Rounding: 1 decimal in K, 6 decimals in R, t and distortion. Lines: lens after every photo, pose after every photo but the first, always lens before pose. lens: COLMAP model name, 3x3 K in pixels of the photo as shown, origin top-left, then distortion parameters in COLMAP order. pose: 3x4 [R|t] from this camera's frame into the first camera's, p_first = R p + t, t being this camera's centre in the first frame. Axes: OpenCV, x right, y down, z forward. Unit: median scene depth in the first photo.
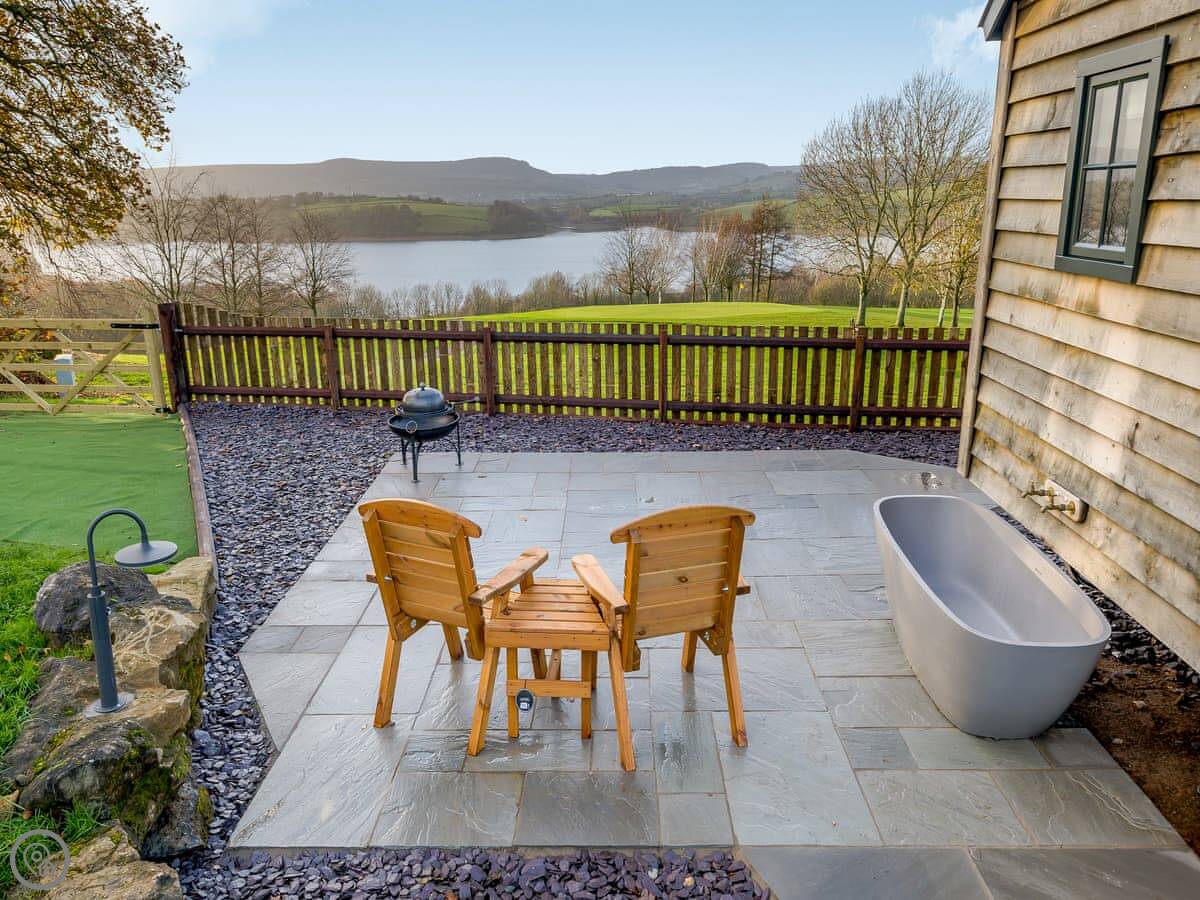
lens RADIAL K [[834.8, 0, 594.2], [0, 834.8, 414.2], [0, 0, 1]] dist [0.037011, 0.000175]
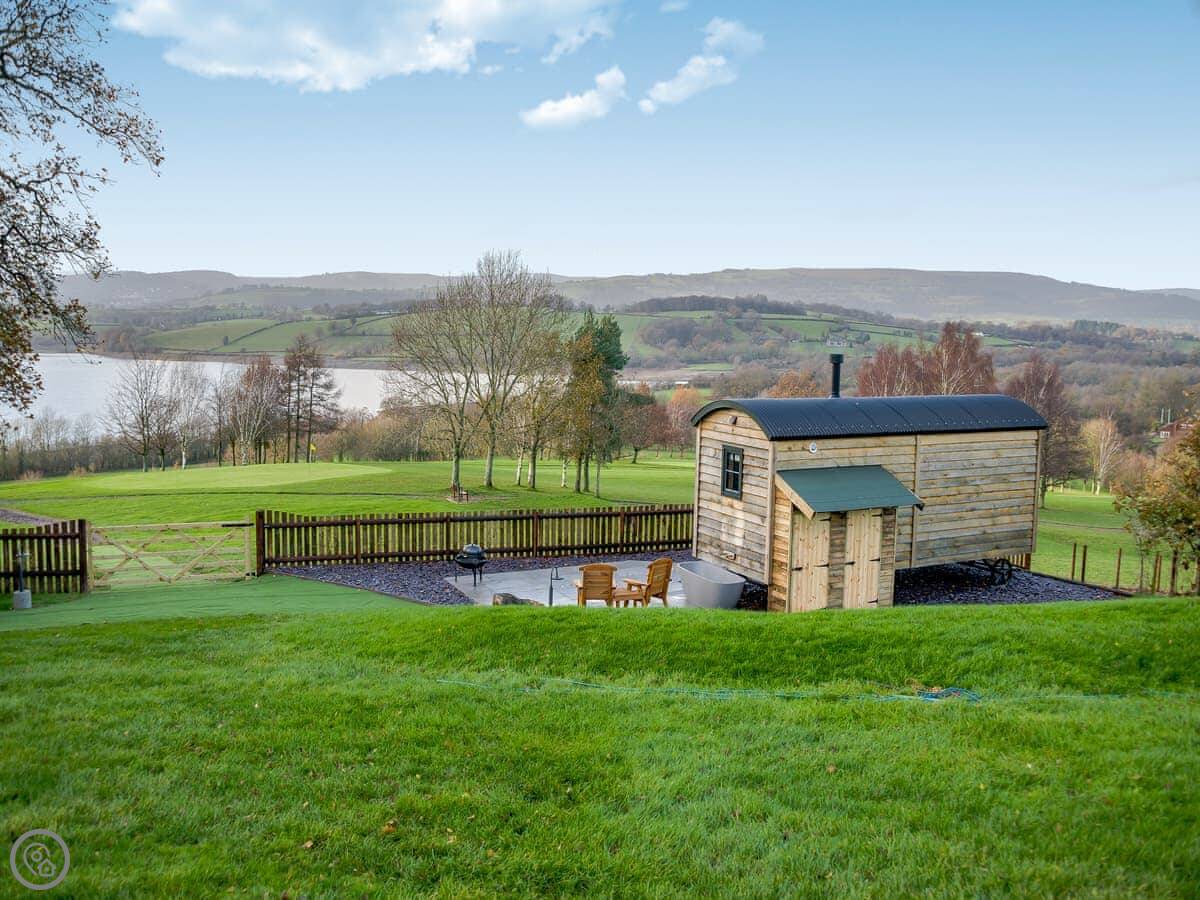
lens RADIAL K [[1161.4, 0, 580.0], [0, 1161.4, 451.0], [0, 0, 1]] dist [-0.049156, 0.010348]
pose [[0.872893, -0.025754, 0.487232, -0.245859], [0.087823, 0.990589, -0.104978, 0.012150], [-0.479943, 0.134425, 0.866940, -0.313645]]
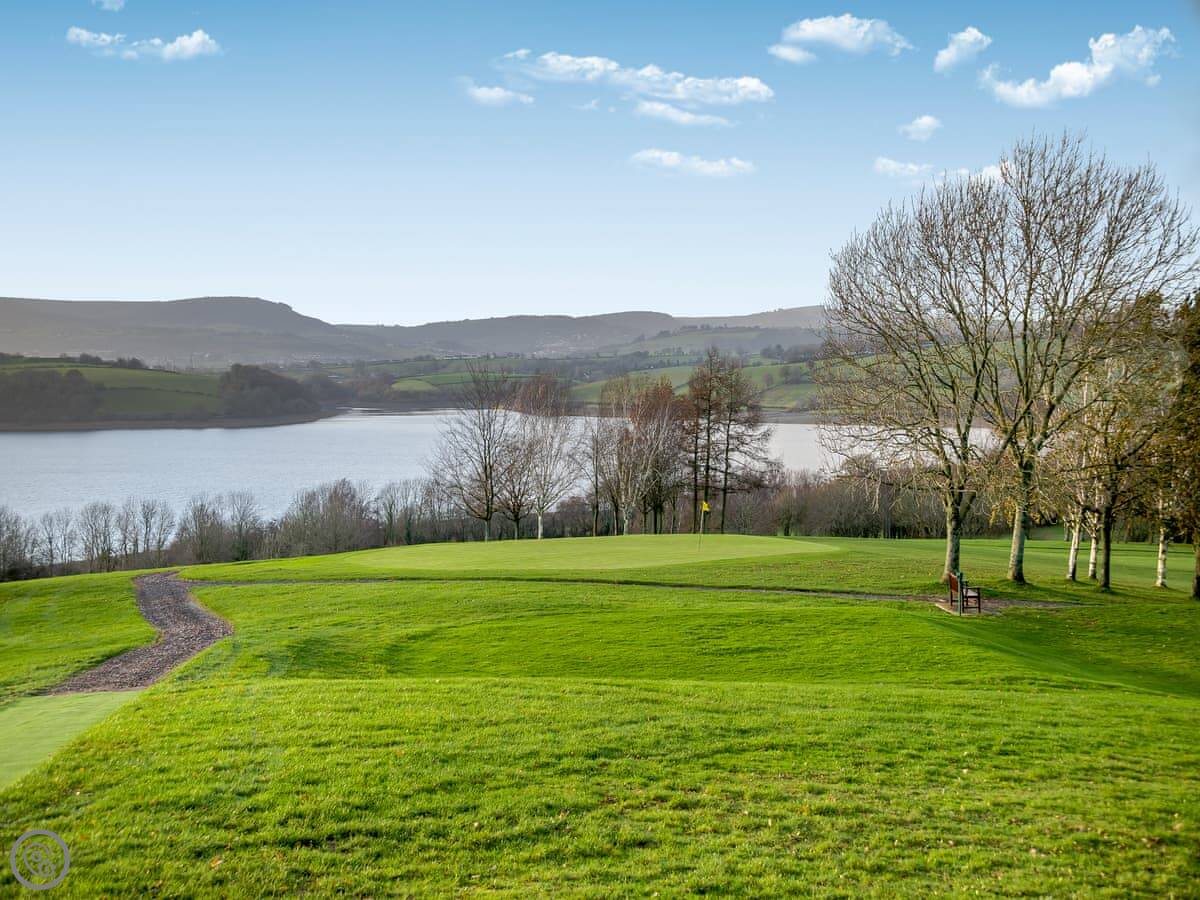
lens RADIAL K [[1334.4, 0, 600.0], [0, 1334.4, 450.0], [0, 0, 1]] dist [0.077200, 0.004155]
pose [[0.988261, -0.002211, 0.152760, -0.035020], [0.030965, 0.982041, -0.186107, -0.037633], [-0.149605, 0.188652, 0.970582, 0.197596]]
